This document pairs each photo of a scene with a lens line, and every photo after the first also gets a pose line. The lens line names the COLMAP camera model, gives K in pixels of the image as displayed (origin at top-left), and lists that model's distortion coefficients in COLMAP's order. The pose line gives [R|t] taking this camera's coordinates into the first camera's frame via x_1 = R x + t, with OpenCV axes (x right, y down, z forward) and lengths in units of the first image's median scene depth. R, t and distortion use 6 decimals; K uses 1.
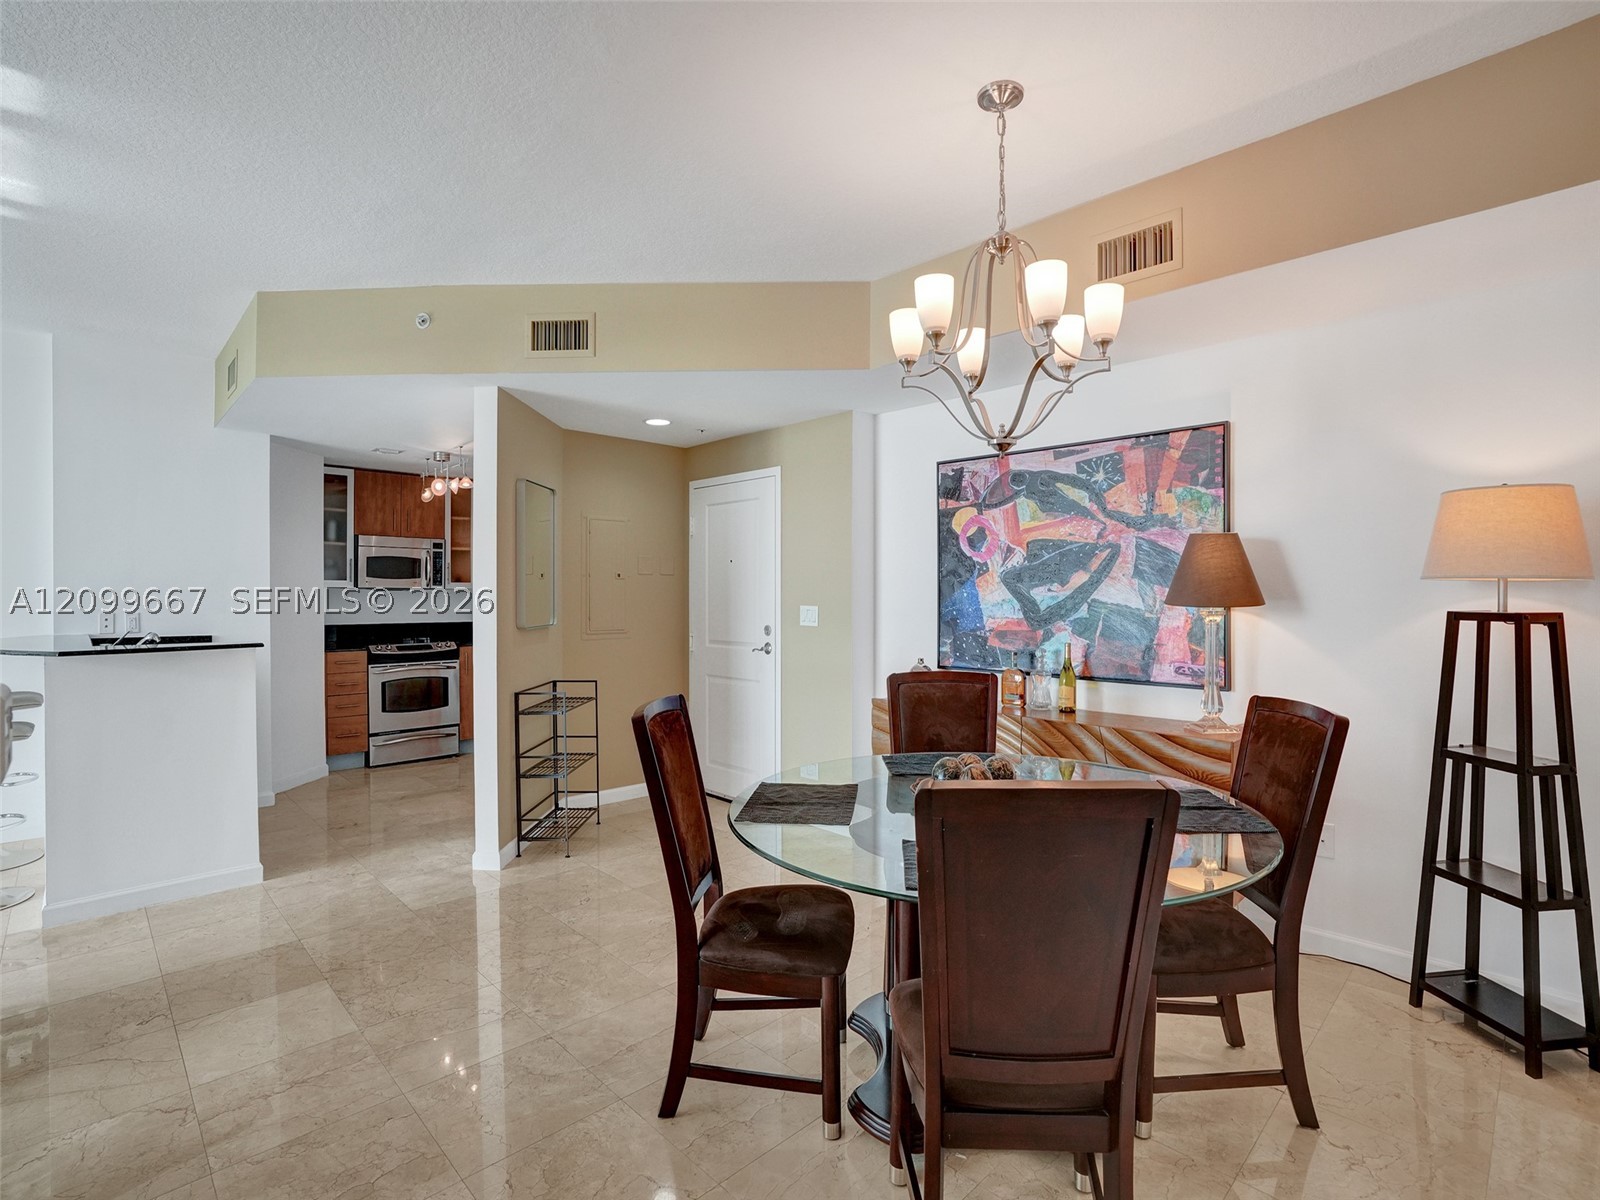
lens RADIAL K [[776.2, 0, 802.3], [0, 776.2, 603.0], [0, 0, 1]] dist [-0.058864, 0.031977]
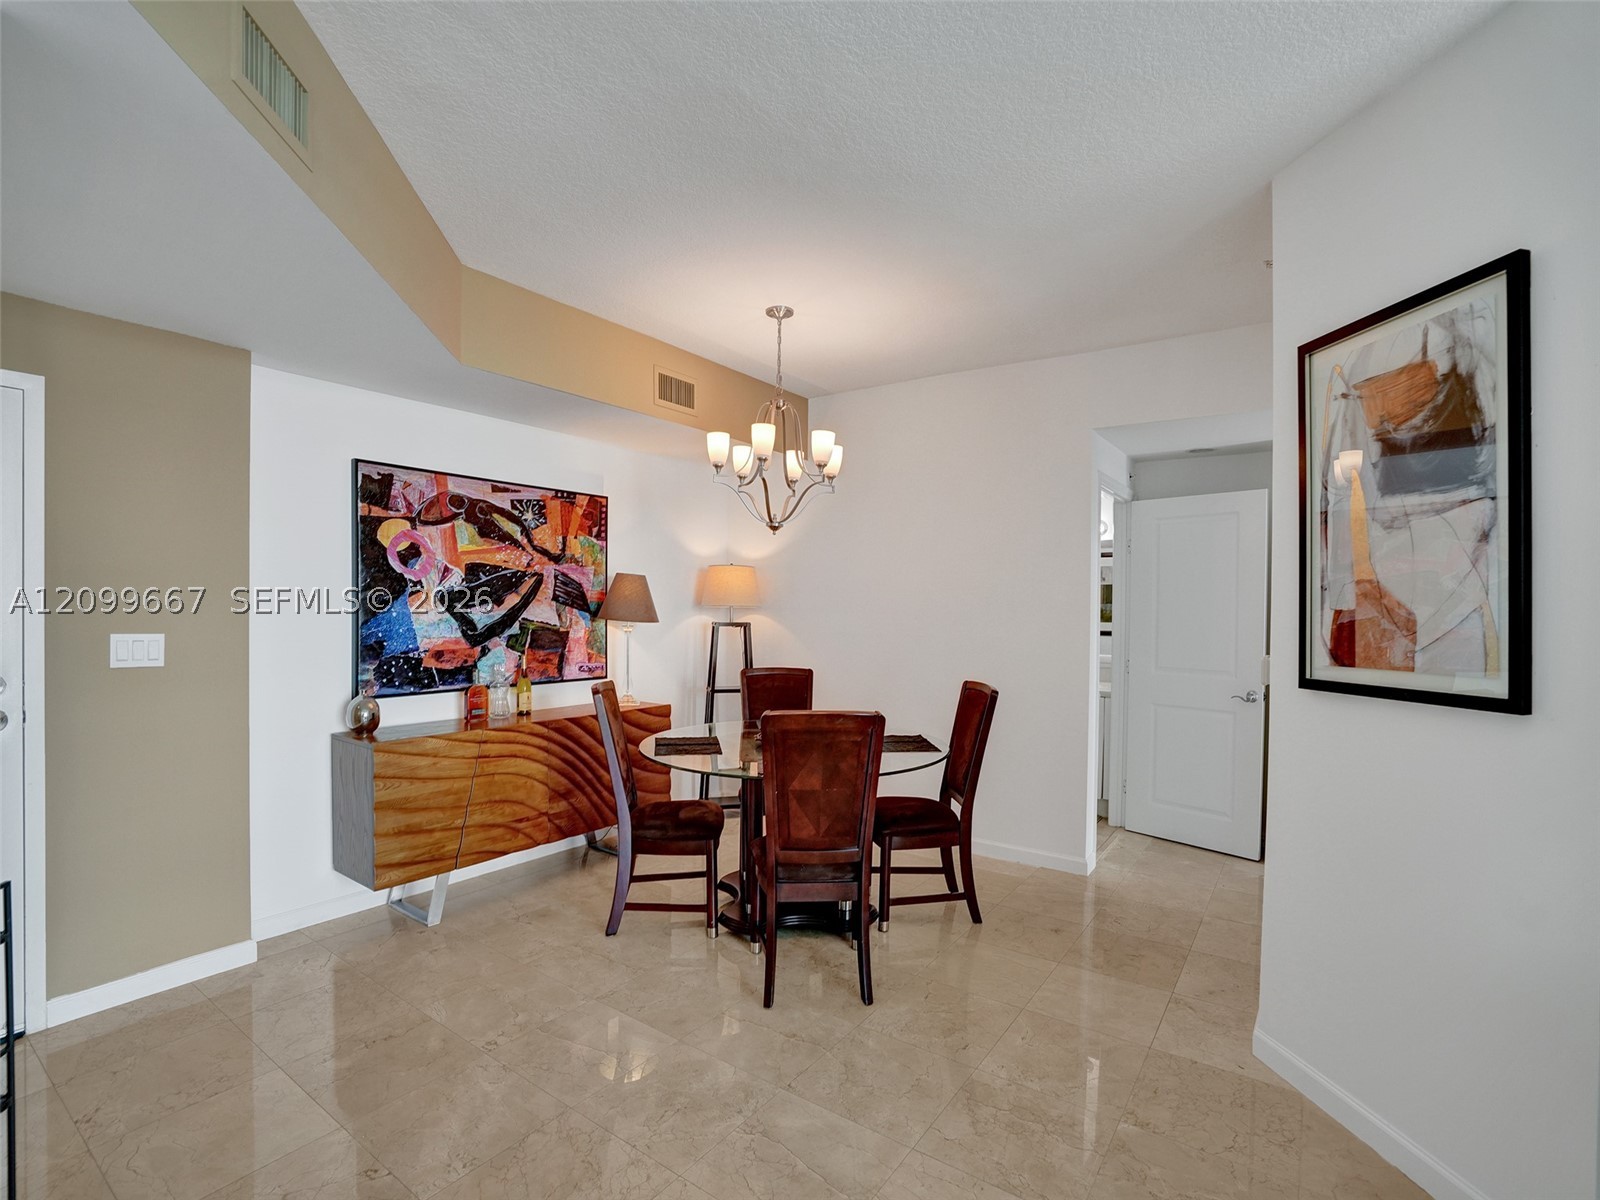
lens RADIAL K [[776.2, 0, 802.3], [0, 776.2, 603.0], [0, 0, 1]] dist [-0.058864, 0.031977]
pose [[-0.174444, 0.001379, 0.984666, -0.832427], [-0.000950, 0.999998, -0.001569, -0.025180], [-0.984667, -0.001210, -0.174442, 0.747523]]
